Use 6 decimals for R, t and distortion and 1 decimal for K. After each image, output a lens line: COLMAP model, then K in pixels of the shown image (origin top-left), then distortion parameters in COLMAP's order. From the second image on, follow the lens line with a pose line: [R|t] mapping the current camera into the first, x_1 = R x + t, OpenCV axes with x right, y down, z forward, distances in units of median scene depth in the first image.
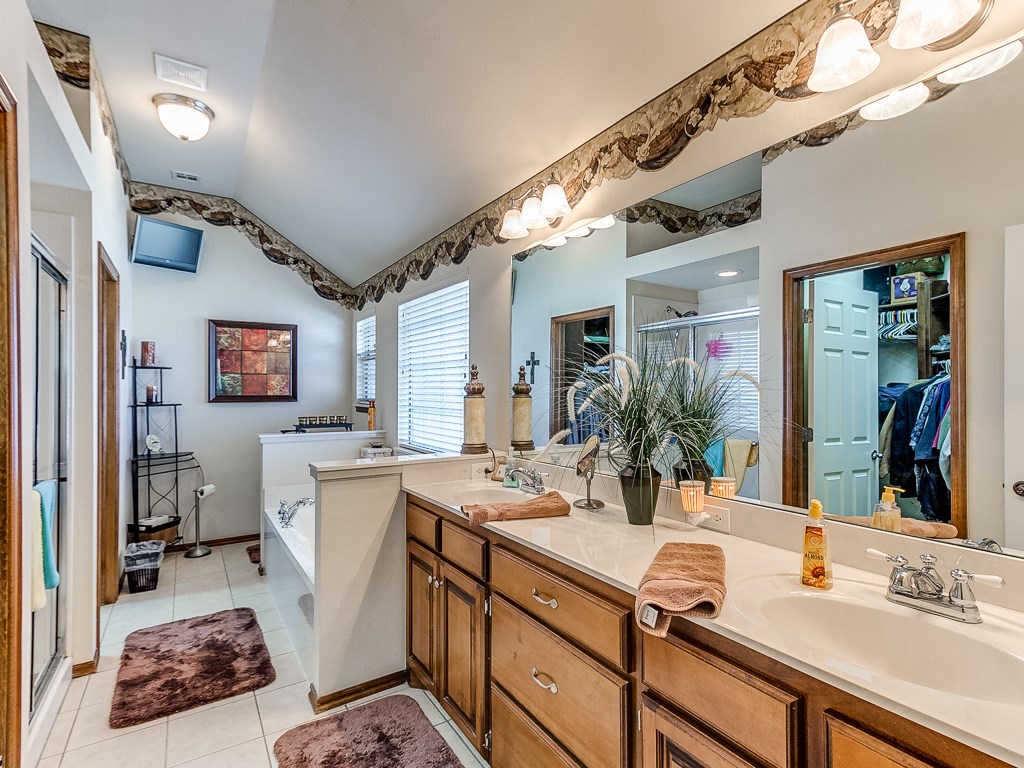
lens RADIAL K [[530.4, 0, 512.0], [0, 530.4, 384.0], [0, 0, 1]] dist [0.017599, 0.000127]
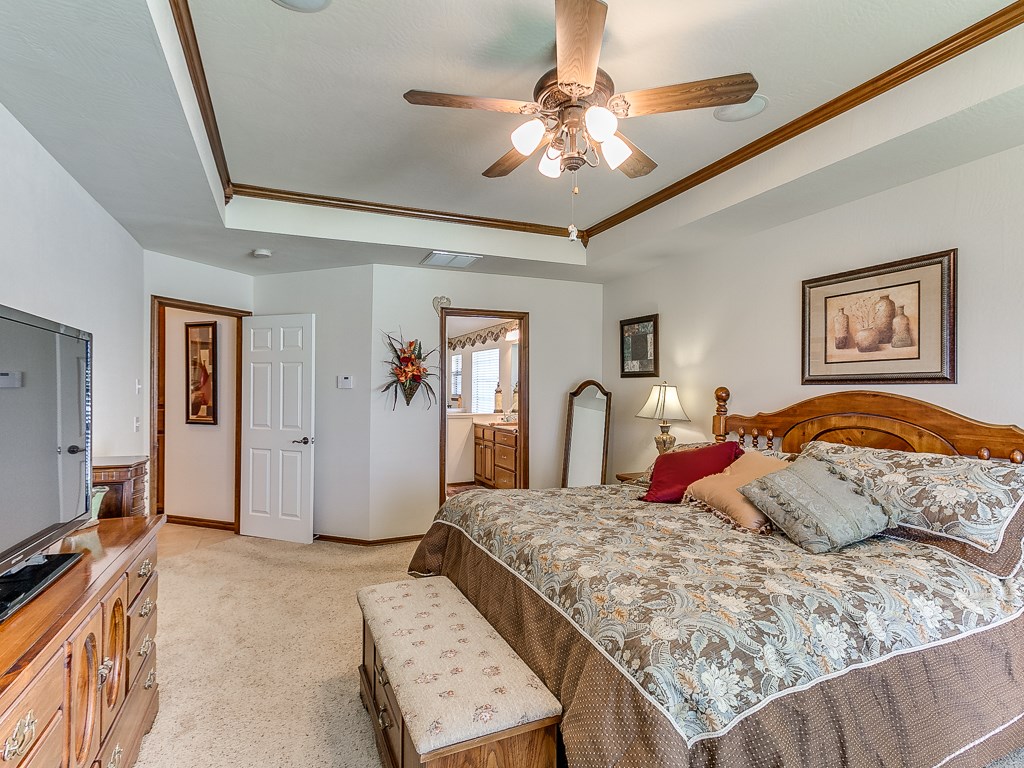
lens RADIAL K [[530.4, 0, 512.0], [0, 530.4, 384.0], [0, 0, 1]] dist [0.017599, 0.000127]
pose [[0.990764, 0.006362, -0.135448, 0.377494], [-0.006007, 0.999977, 0.003025, -0.033731], [0.135464, -0.002184, 0.990780, -1.761012]]
